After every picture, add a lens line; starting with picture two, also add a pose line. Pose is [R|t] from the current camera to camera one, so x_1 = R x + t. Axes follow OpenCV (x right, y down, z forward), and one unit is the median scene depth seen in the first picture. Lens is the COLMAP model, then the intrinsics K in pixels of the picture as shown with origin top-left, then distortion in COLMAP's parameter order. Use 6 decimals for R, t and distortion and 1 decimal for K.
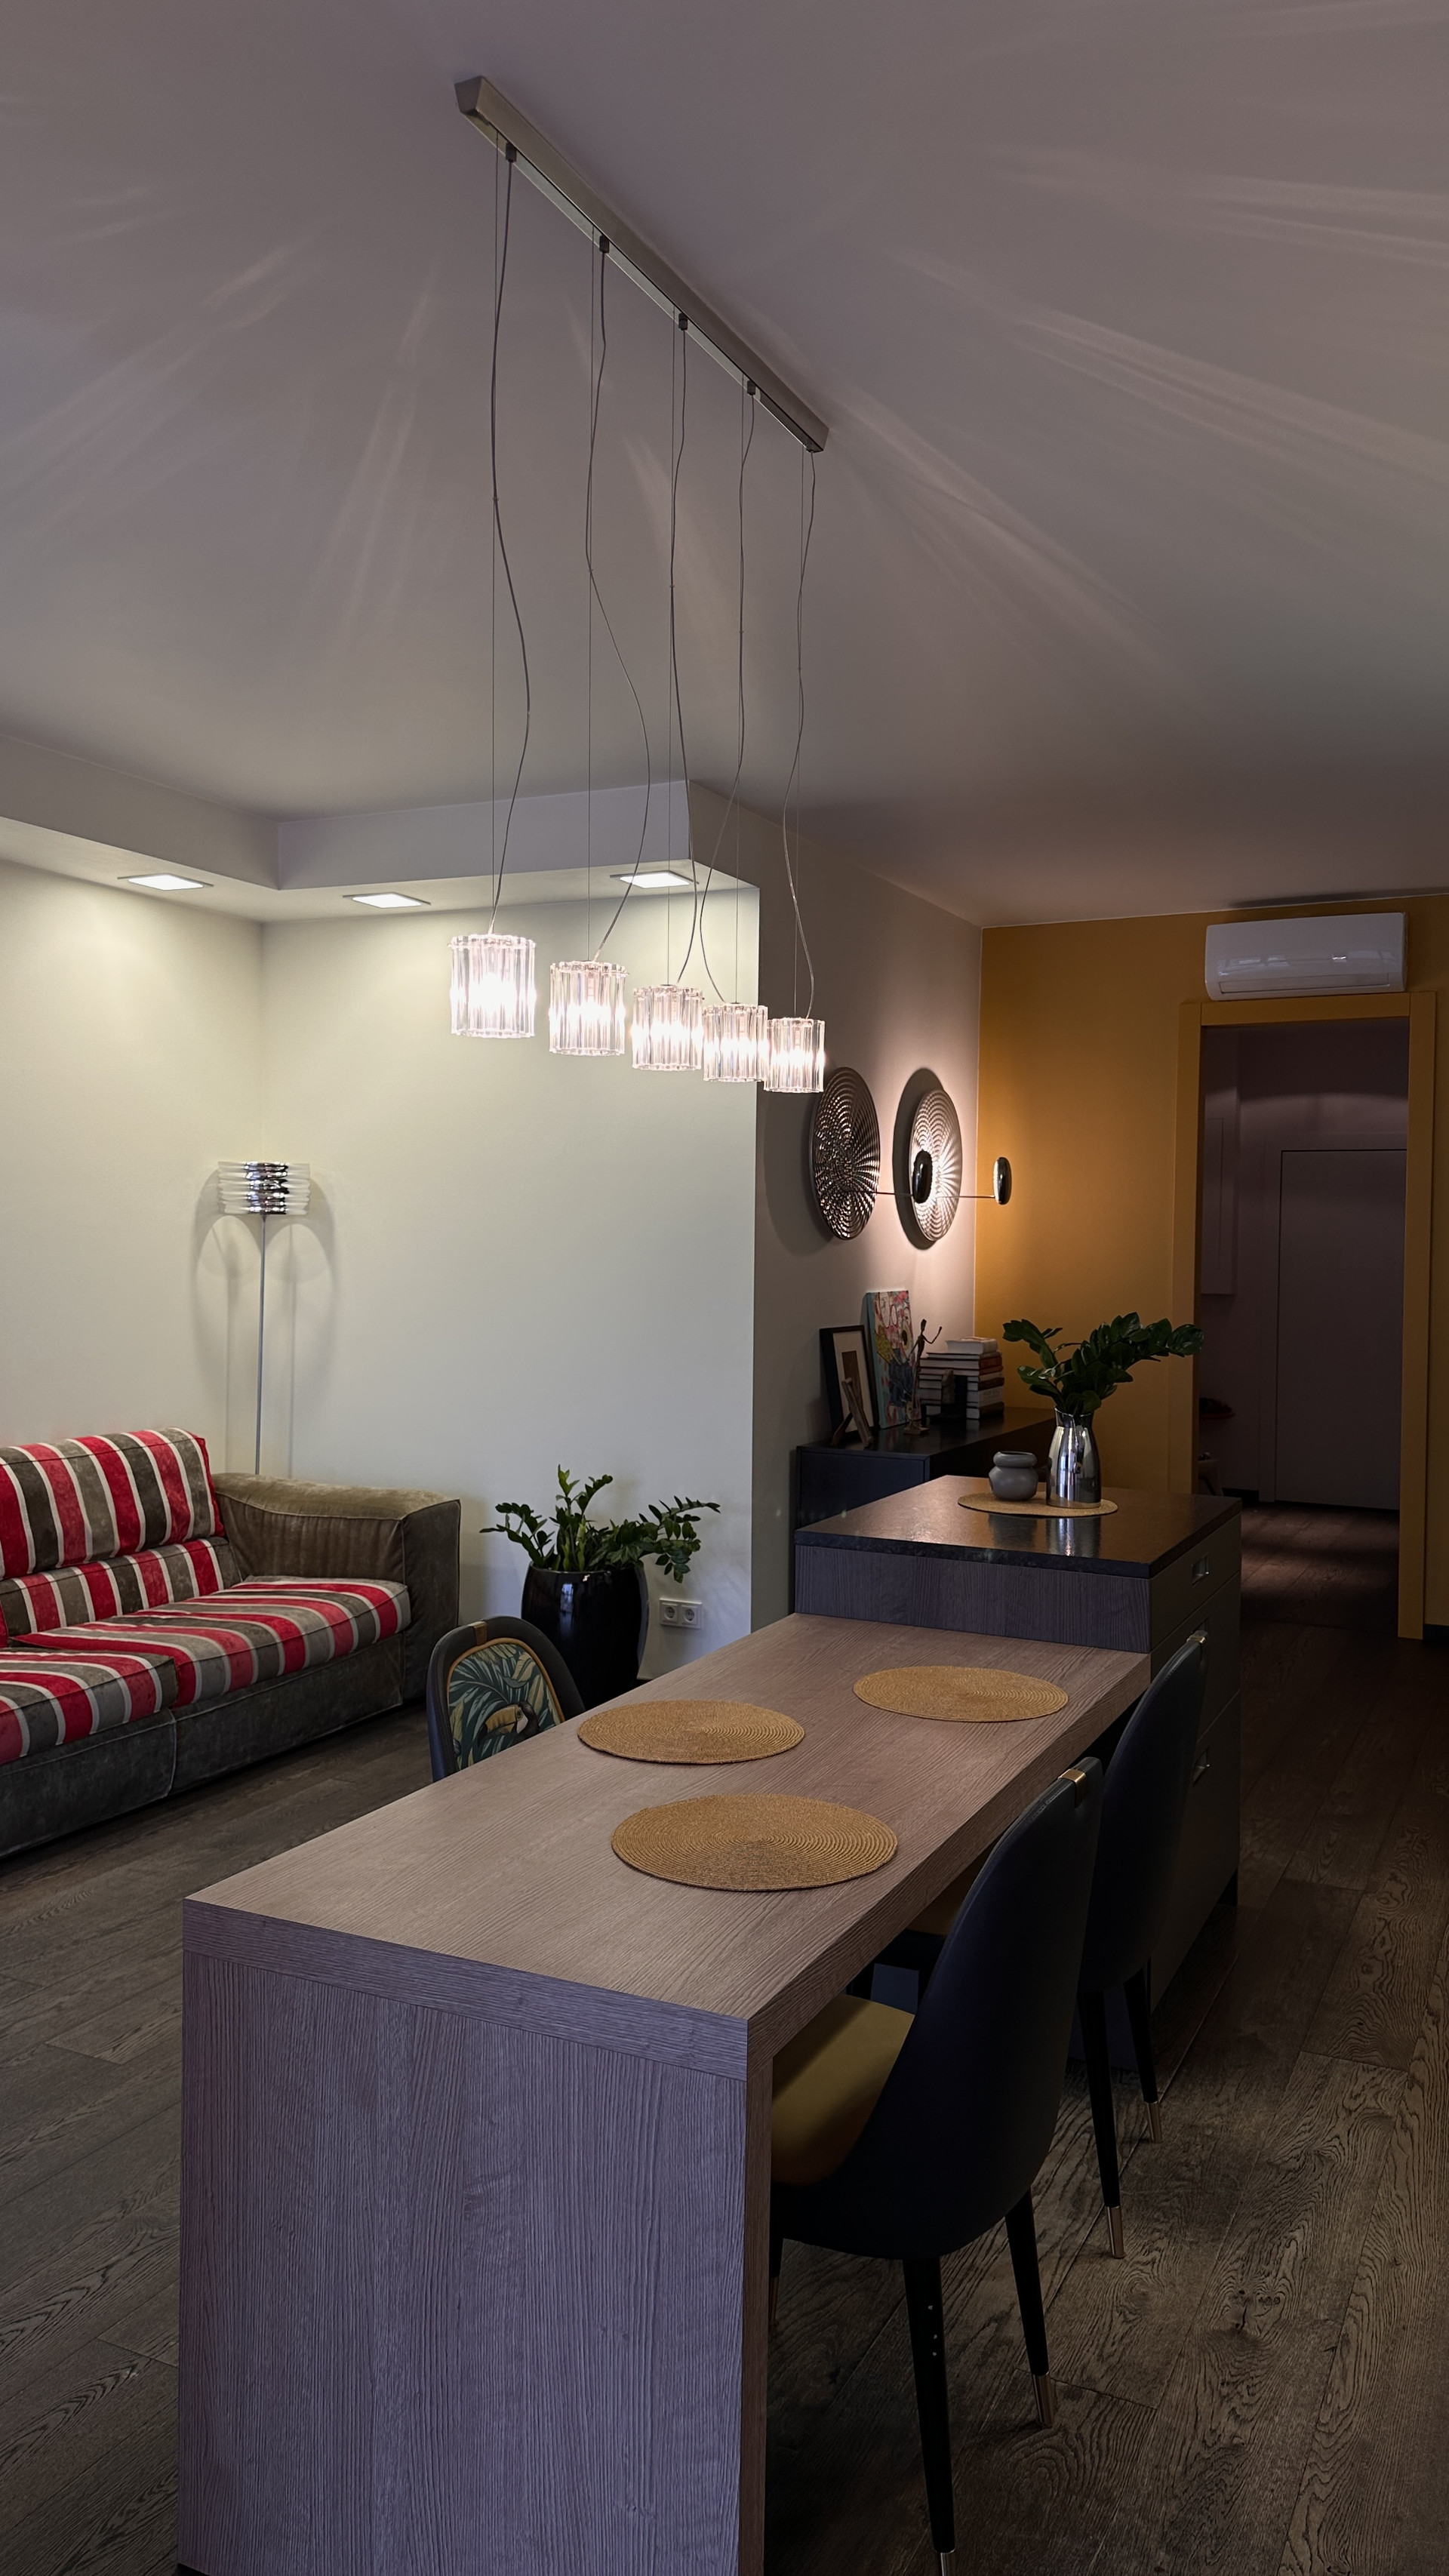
lens RADIAL K [[1817.1, 0, 727.4], [0, 1817.1, 1288.7], [0, 0, 1]] dist [0.100060, -0.146357]
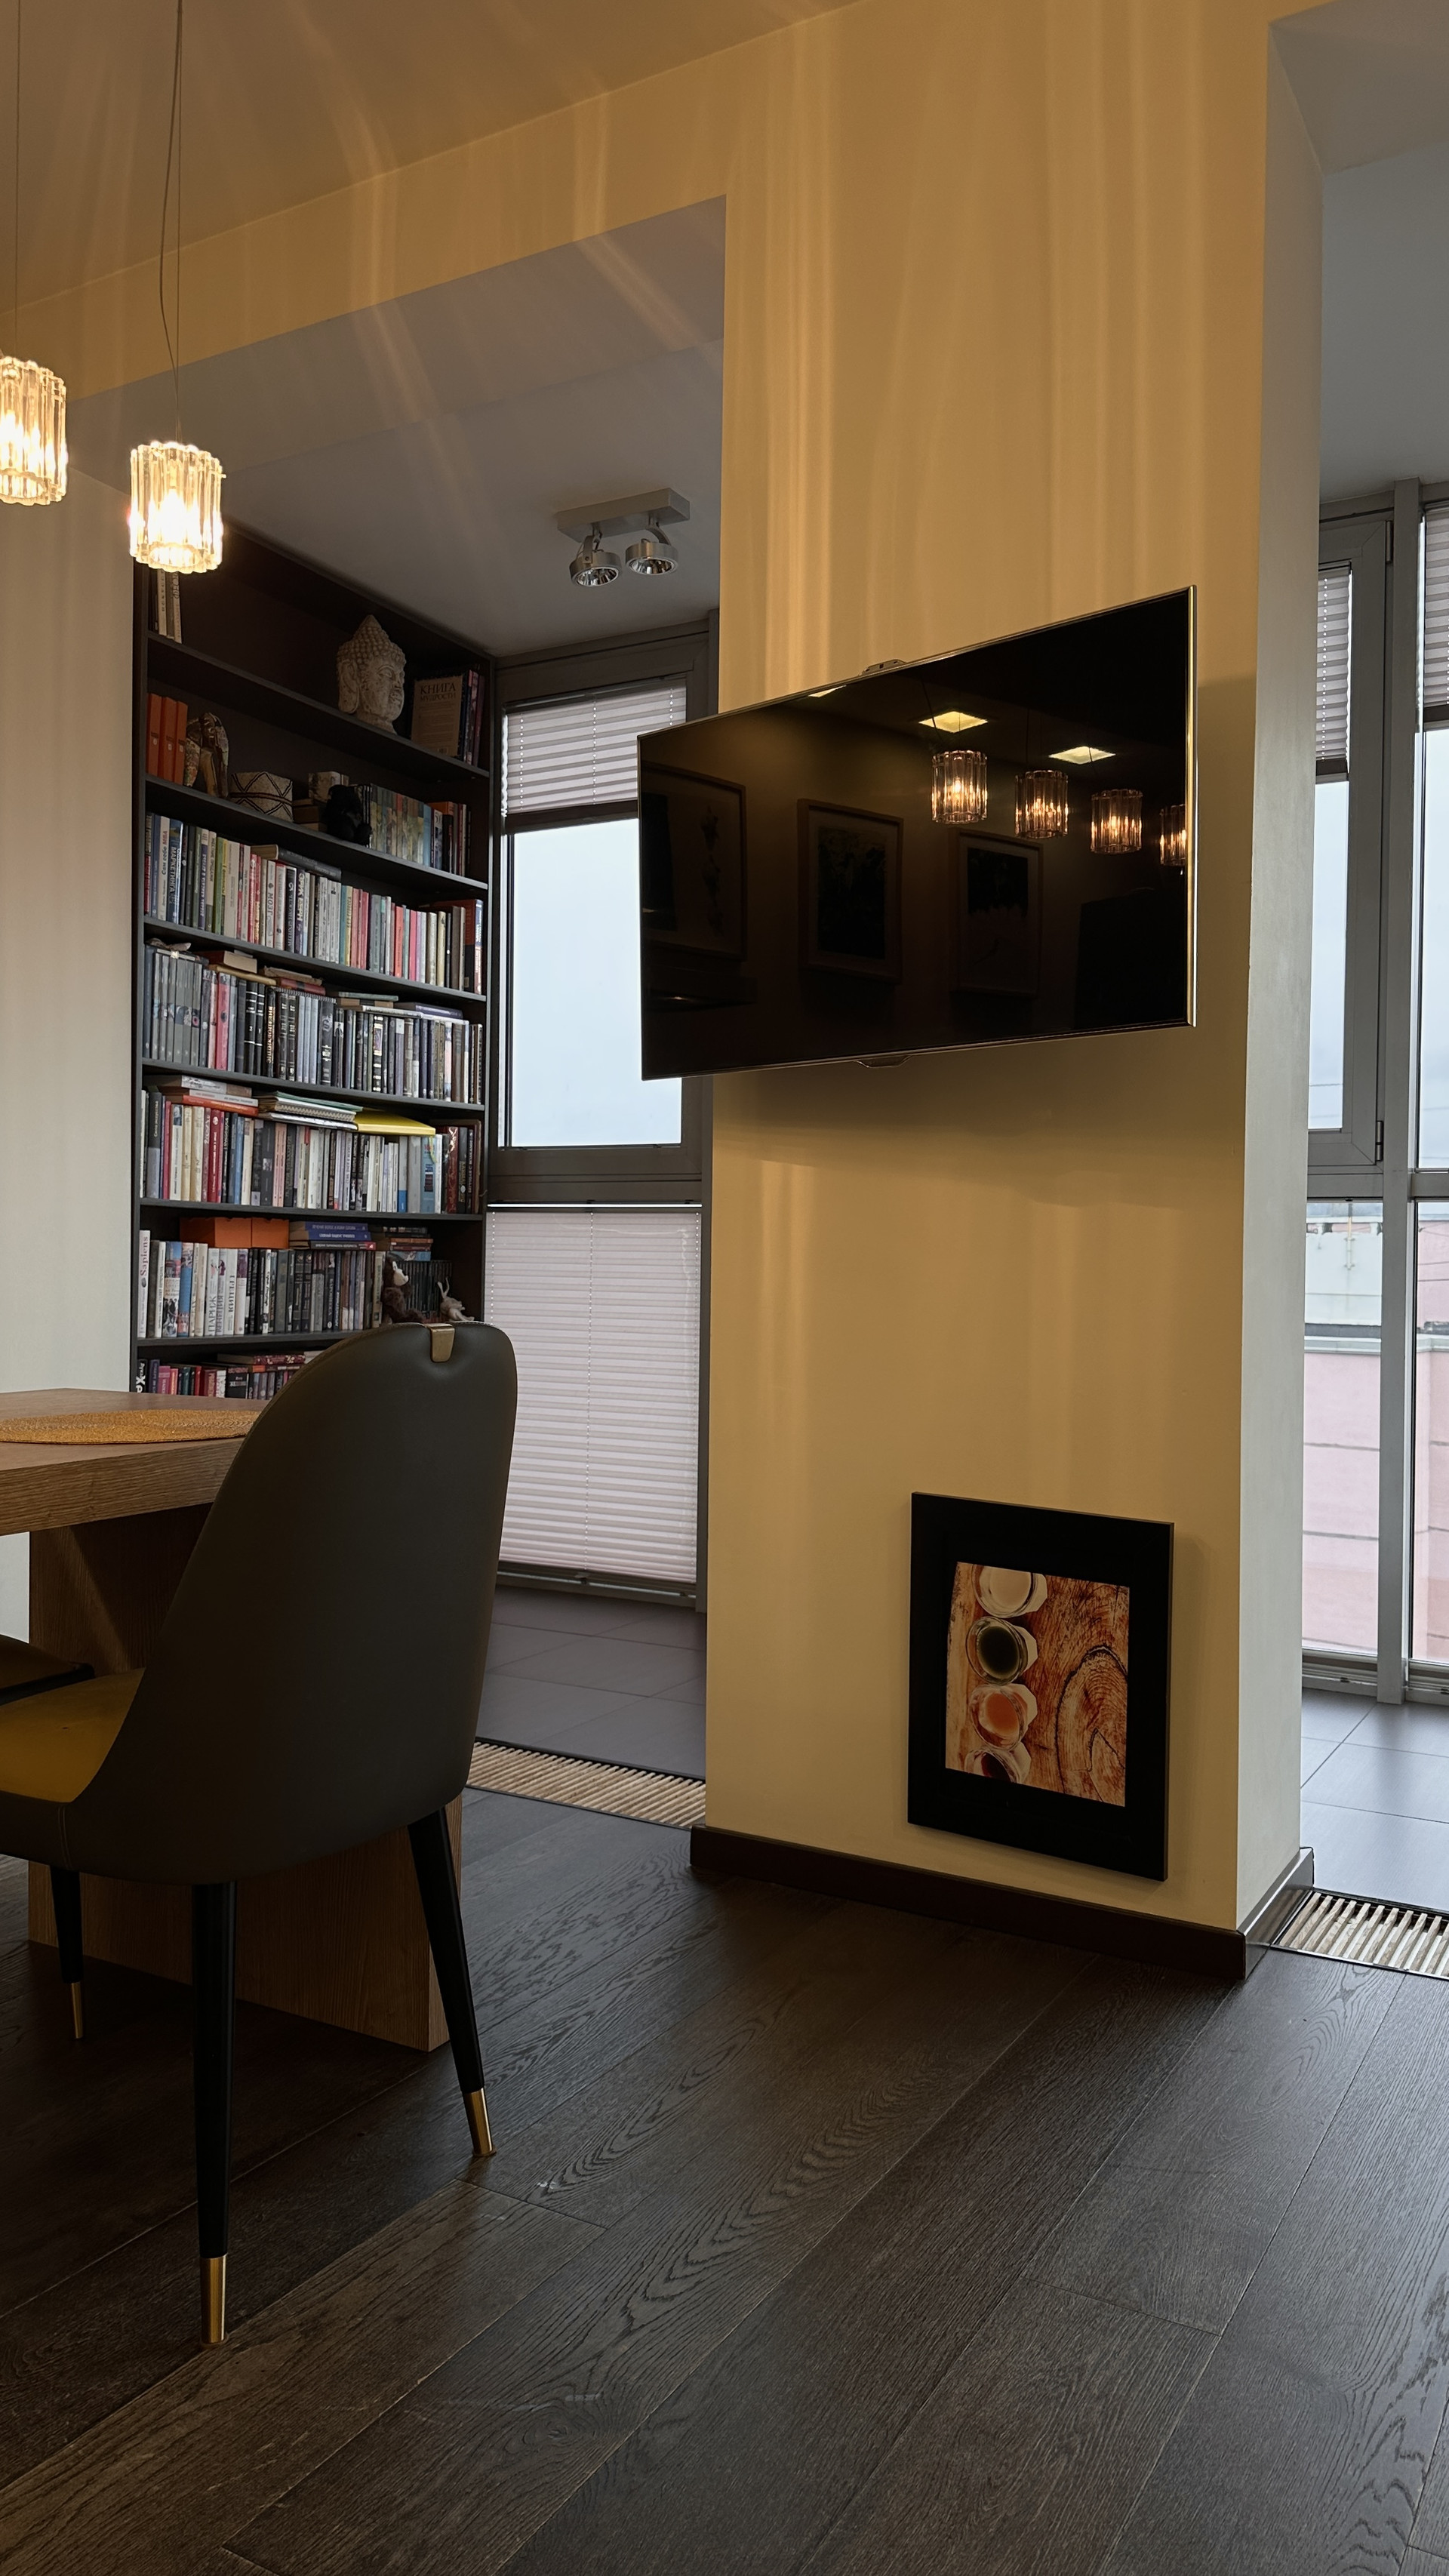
lens RADIAL K [[1820.8, 0, 747.3], [0, 1820.8, 1292.6], [0, 0, 1]] dist [0.093975, -0.131429]
pose [[-0.998619, -0.024151, 0.046656, -0.271972], [-0.021540, 0.998216, 0.055677, 0.102875], [-0.047917, 0.054595, -0.997358, 1.096344]]
